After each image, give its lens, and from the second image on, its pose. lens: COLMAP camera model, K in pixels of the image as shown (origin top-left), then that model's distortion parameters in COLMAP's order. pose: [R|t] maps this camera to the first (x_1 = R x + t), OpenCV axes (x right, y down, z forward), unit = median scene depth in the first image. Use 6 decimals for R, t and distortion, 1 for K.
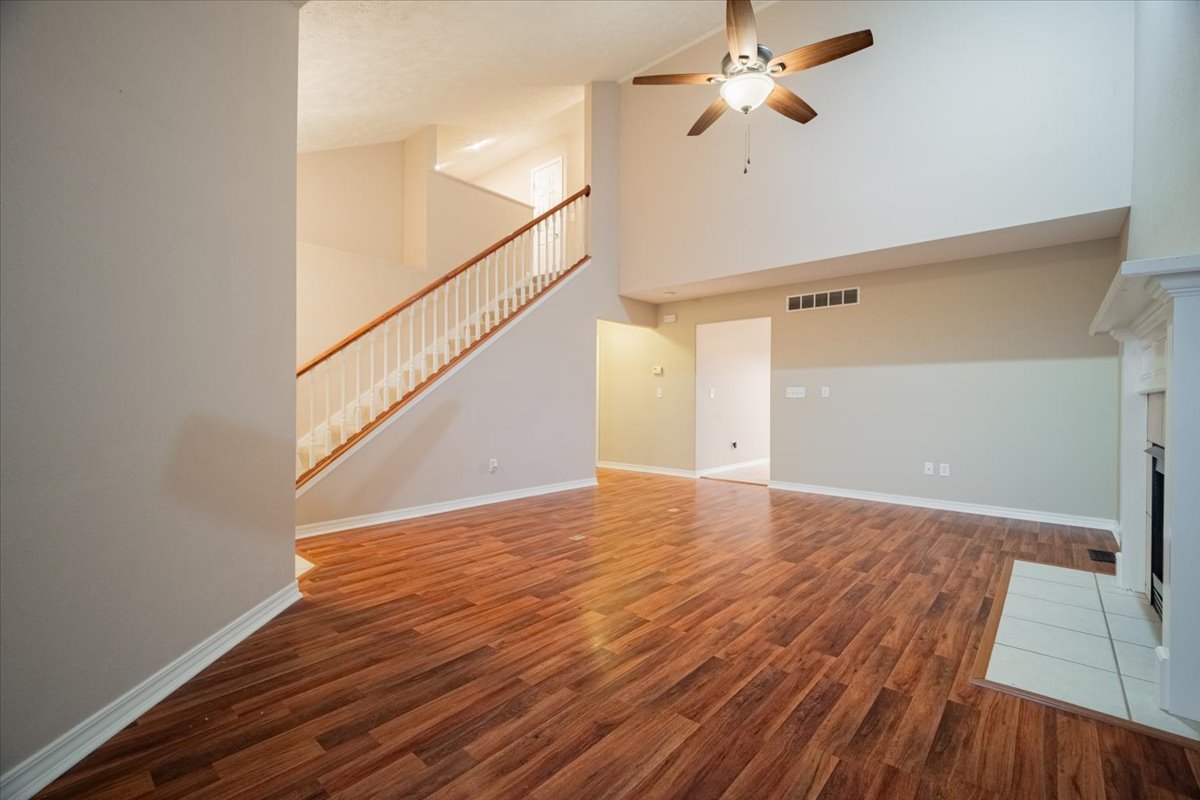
lens RADIAL K [[524.4, 0, 600.0], [0, 524.4, 400.0], [0, 0, 1]] dist [0.020216, -0.000091]
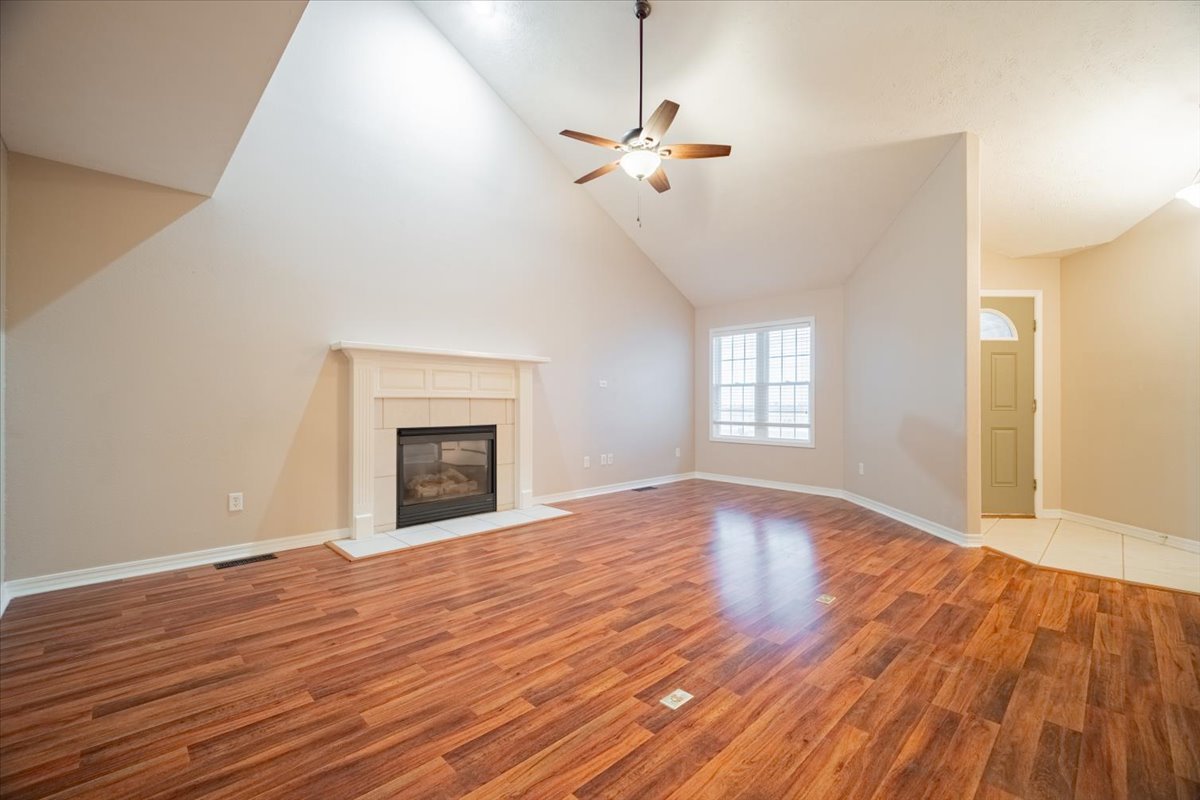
lens RADIAL K [[518.8, 0, 600.0], [0, 518.8, 400.0], [0, 0, 1]] dist [-0.000274, -0.000446]
pose [[-0.997089, -0.007057, 0.075916, 0.257511], [-0.007472, 0.999959, -0.005188, -0.002702], [-0.075876, -0.005740, -0.997101, 2.124339]]
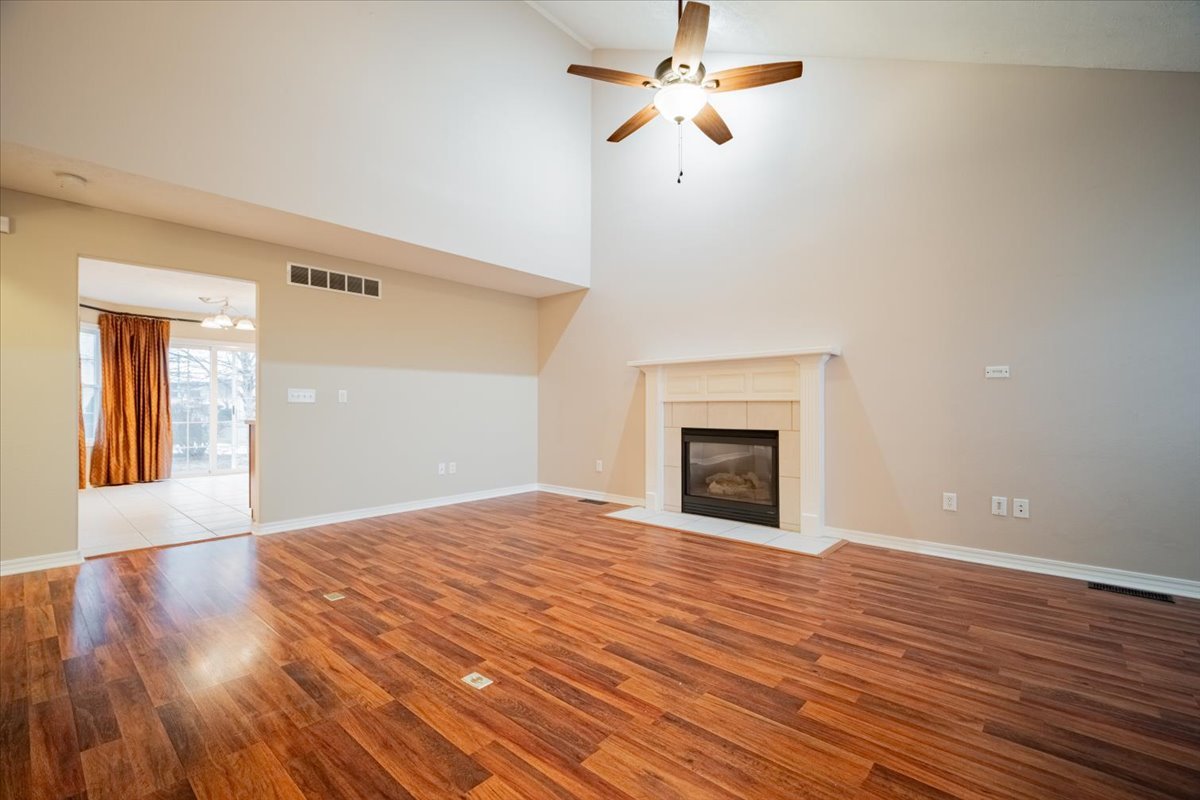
lens RADIAL K [[508.3, 0, 600.0], [0, 508.3, 400.0], [0, 0, 1]] dist [0.000413, -0.000119]
pose [[-0.001788, 0.002106, 0.999996, -0.664082], [-0.002432, 0.999995, -0.002110, -0.012233], [-0.999995, -0.002436, -0.001783, 1.084919]]
